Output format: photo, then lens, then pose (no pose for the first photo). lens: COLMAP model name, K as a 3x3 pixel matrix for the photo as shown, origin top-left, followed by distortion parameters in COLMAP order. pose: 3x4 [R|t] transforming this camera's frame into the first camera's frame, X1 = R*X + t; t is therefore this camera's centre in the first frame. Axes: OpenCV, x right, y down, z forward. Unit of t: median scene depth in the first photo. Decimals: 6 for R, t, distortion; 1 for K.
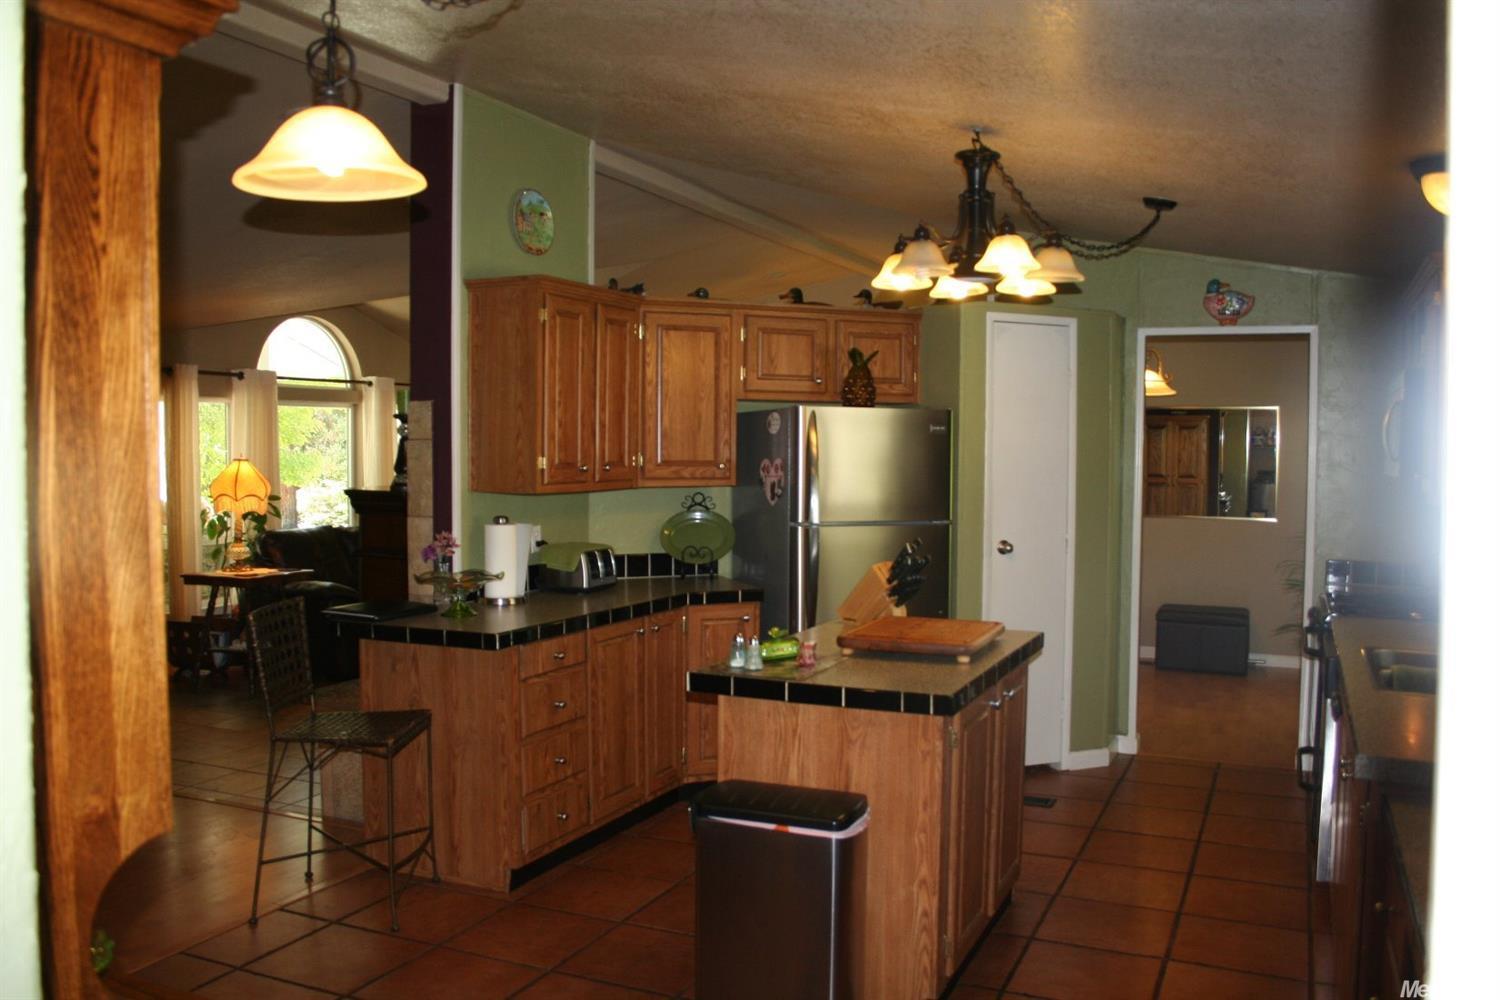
lens RADIAL K [[1251.5, 0, 750.0], [0, 1251.5, 501.8], [0, 0, 1]] dist [-0.123214, -0.003090]
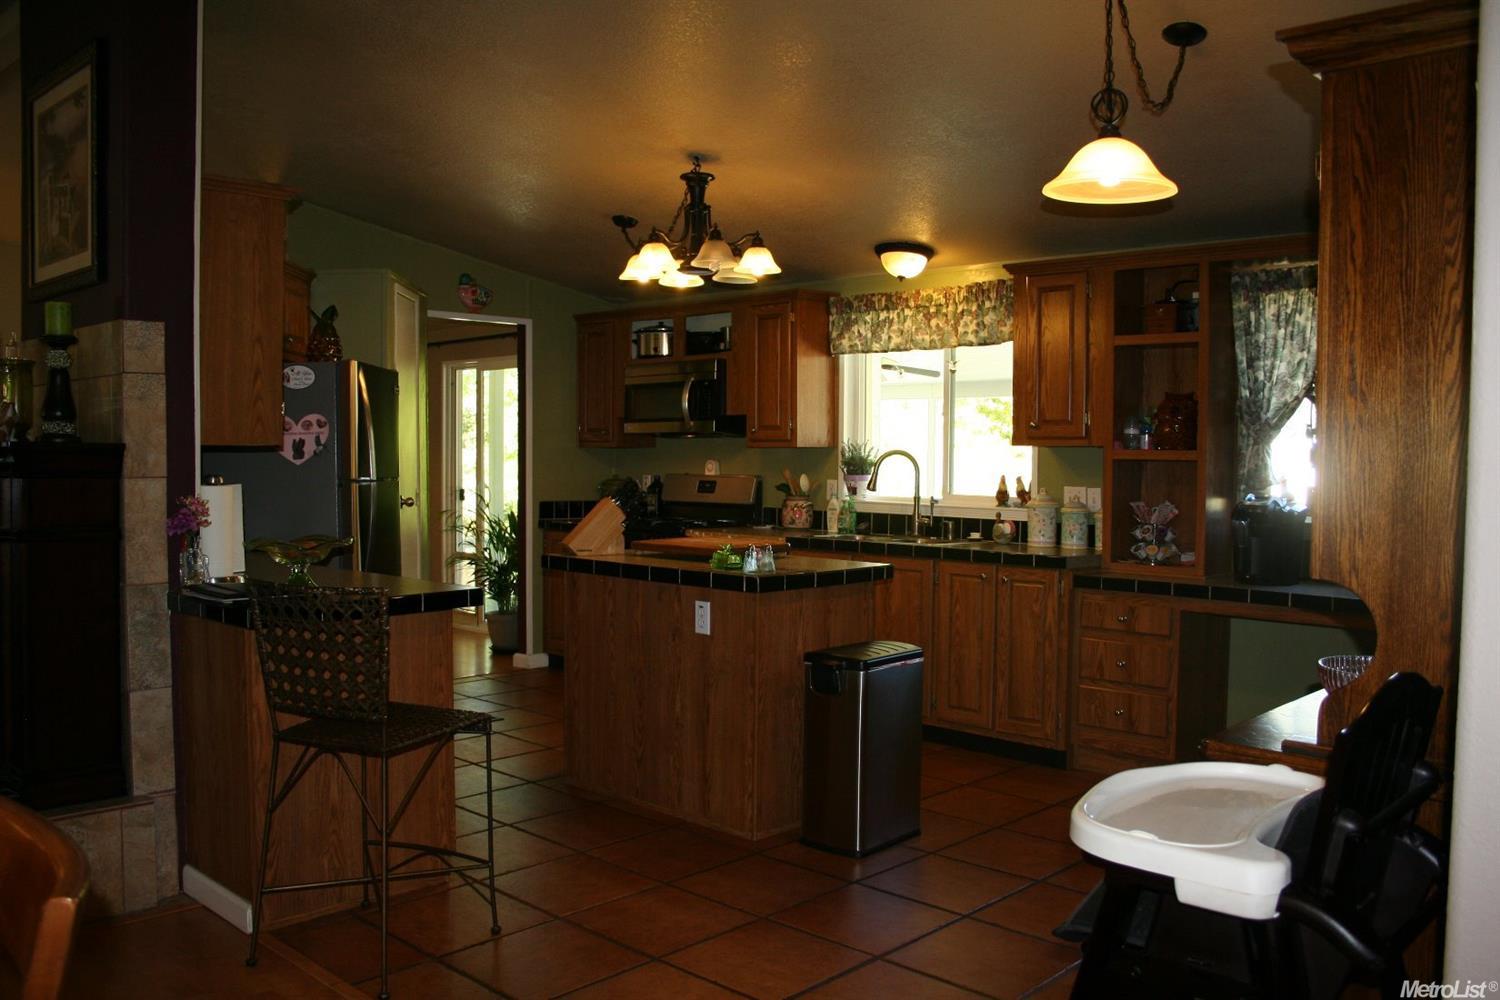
lens RADIAL K [[1251.5, 0, 750.6], [0, 1251.5, 504.8], [0, 0, 1]] dist [-0.123214, -0.003090]
pose [[0.333171, -0.038853, 0.942066, -0.838076], [0.028025, 0.999117, 0.031295, 0.015882], [-0.942450, 0.015975, 0.333965, 0.427226]]
